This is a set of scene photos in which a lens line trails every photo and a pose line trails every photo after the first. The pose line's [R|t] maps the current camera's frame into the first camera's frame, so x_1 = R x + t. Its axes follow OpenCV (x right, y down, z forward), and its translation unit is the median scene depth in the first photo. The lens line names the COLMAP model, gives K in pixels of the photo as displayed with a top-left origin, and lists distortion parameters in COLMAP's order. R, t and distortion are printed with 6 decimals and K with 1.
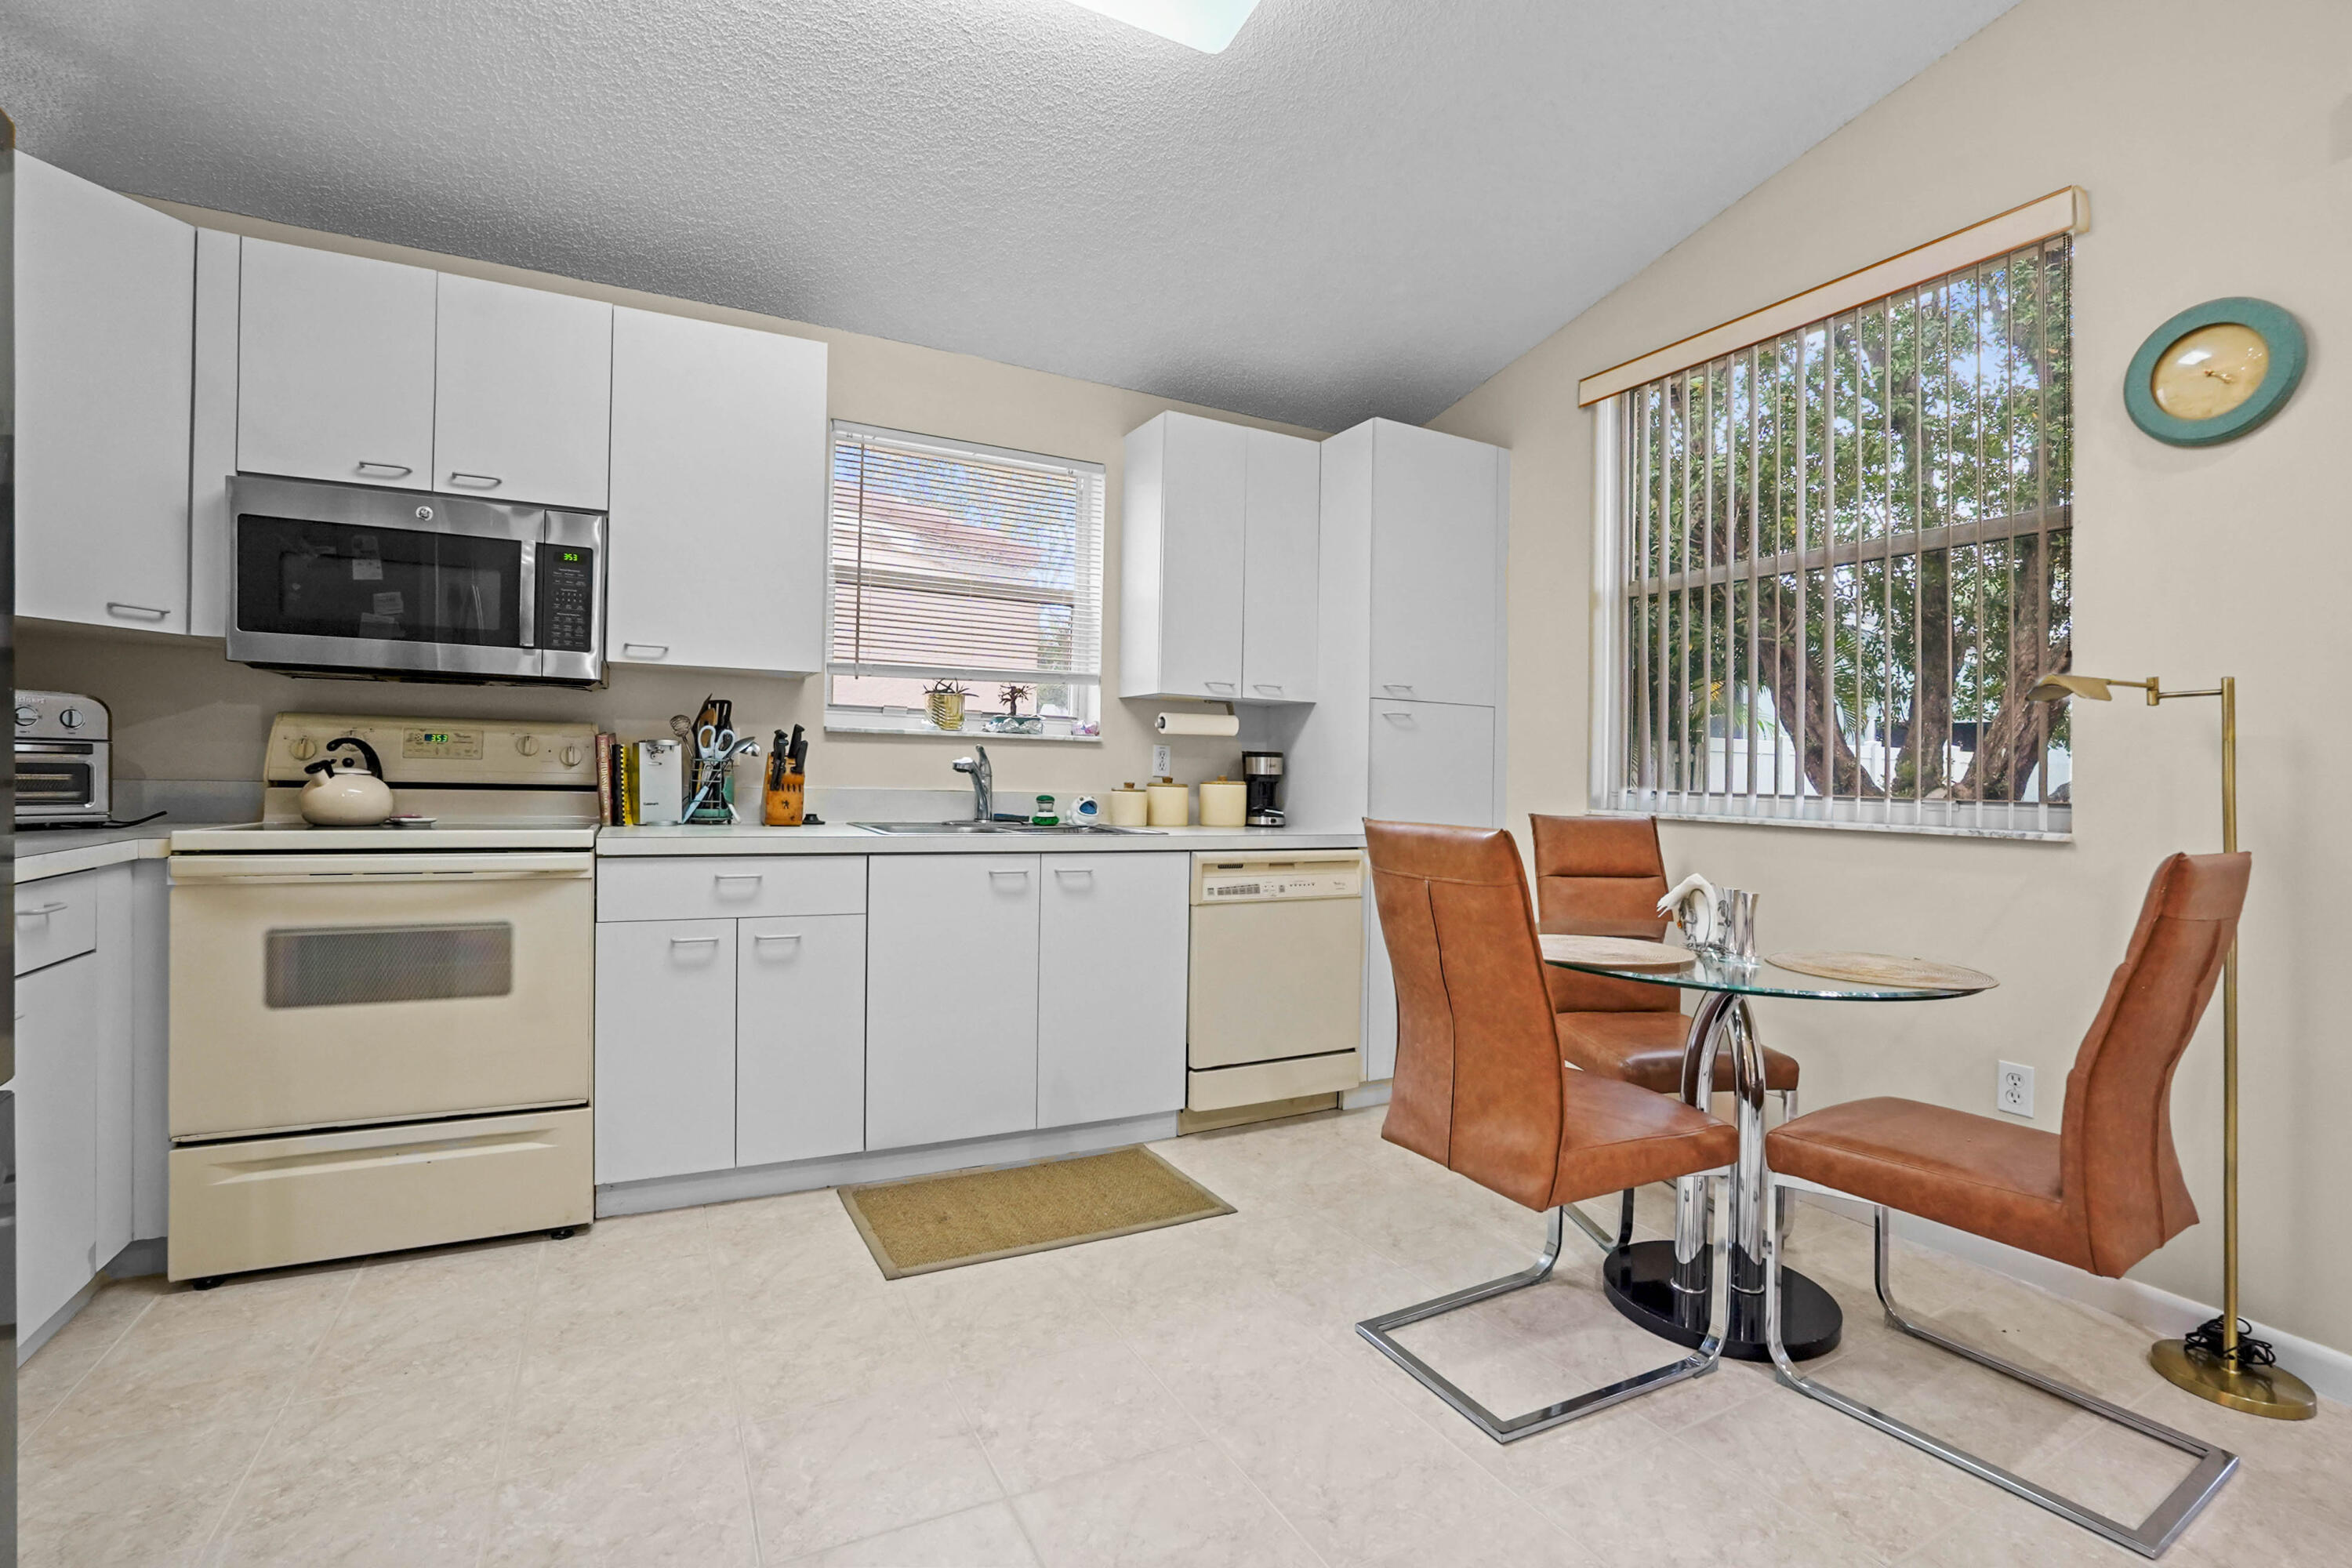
lens RADIAL K [[1040.6, 0, 1176.0], [0, 1040.6, 784.0], [0, 0, 1]] dist [-0.042908, 0.009159]
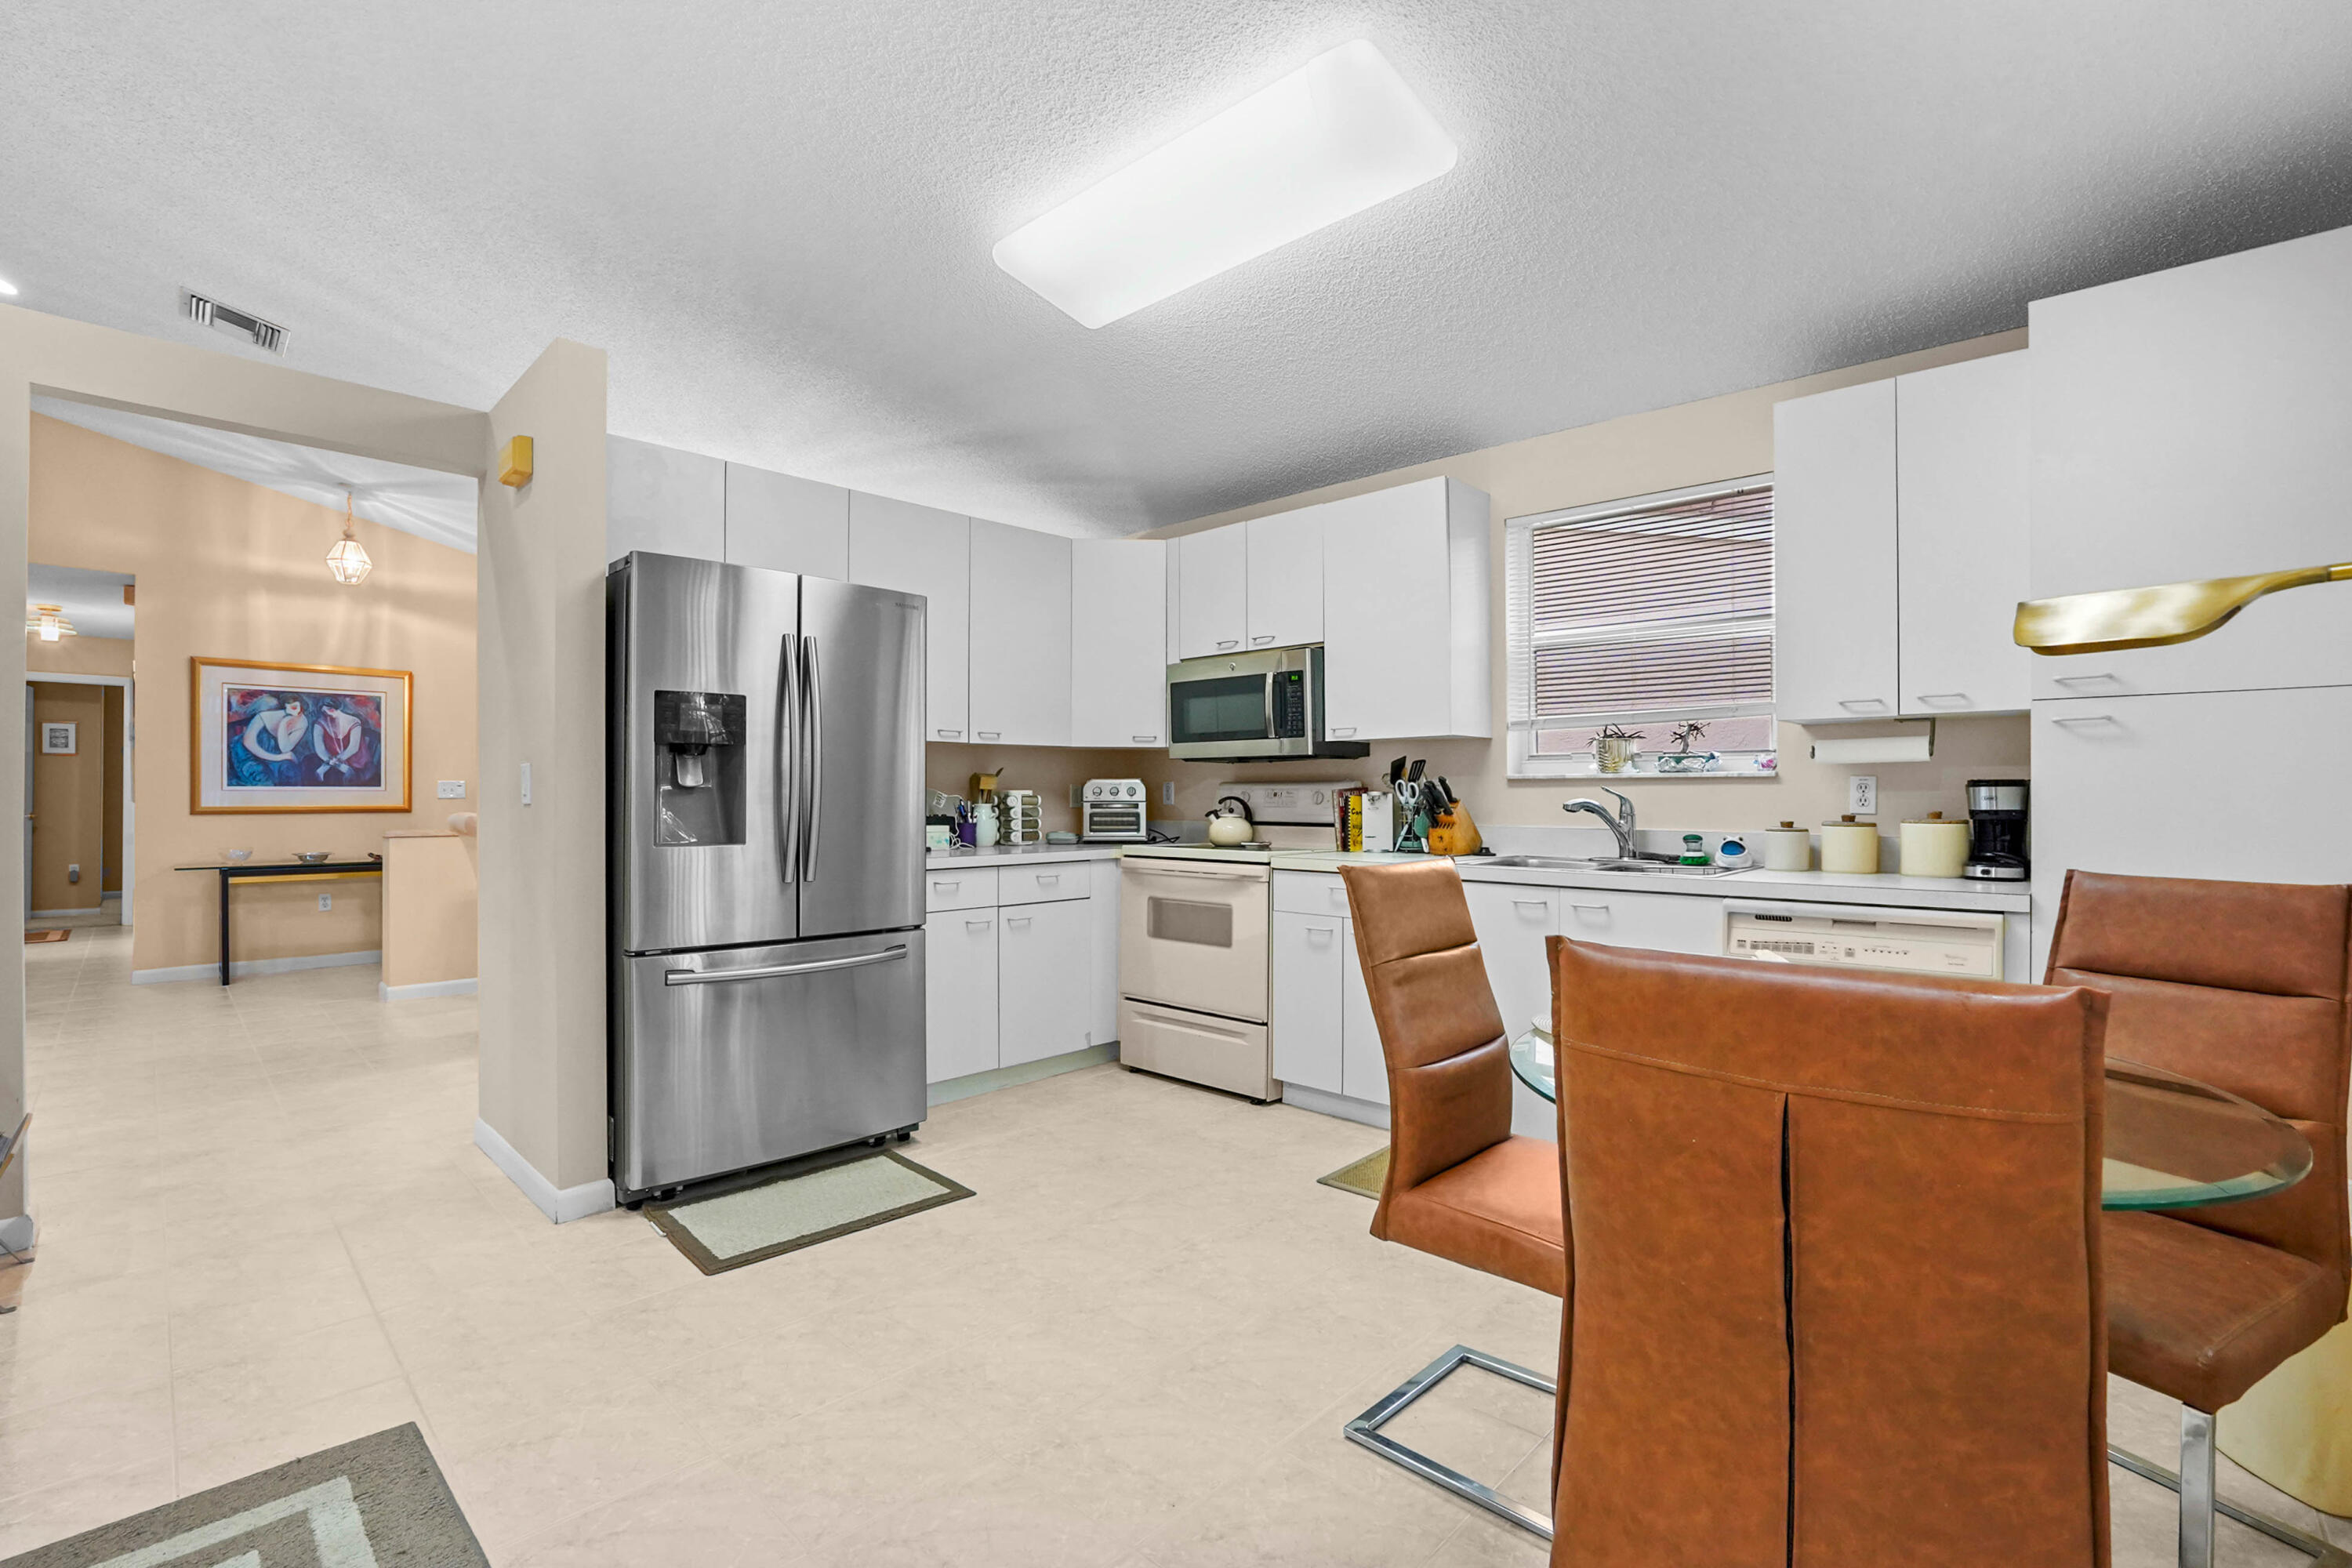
lens RADIAL K [[1059.2, 0, 1189.1], [0, 1059.2, 780.3], [0, 0, 1]] dist [-0.050480, 0.010645]
pose [[0.333883, -0.037328, -0.941875, 0.868407], [-0.001484, 0.999194, -0.040125, 0.000386], [0.942613, 0.014795, 0.333558, 0.308297]]
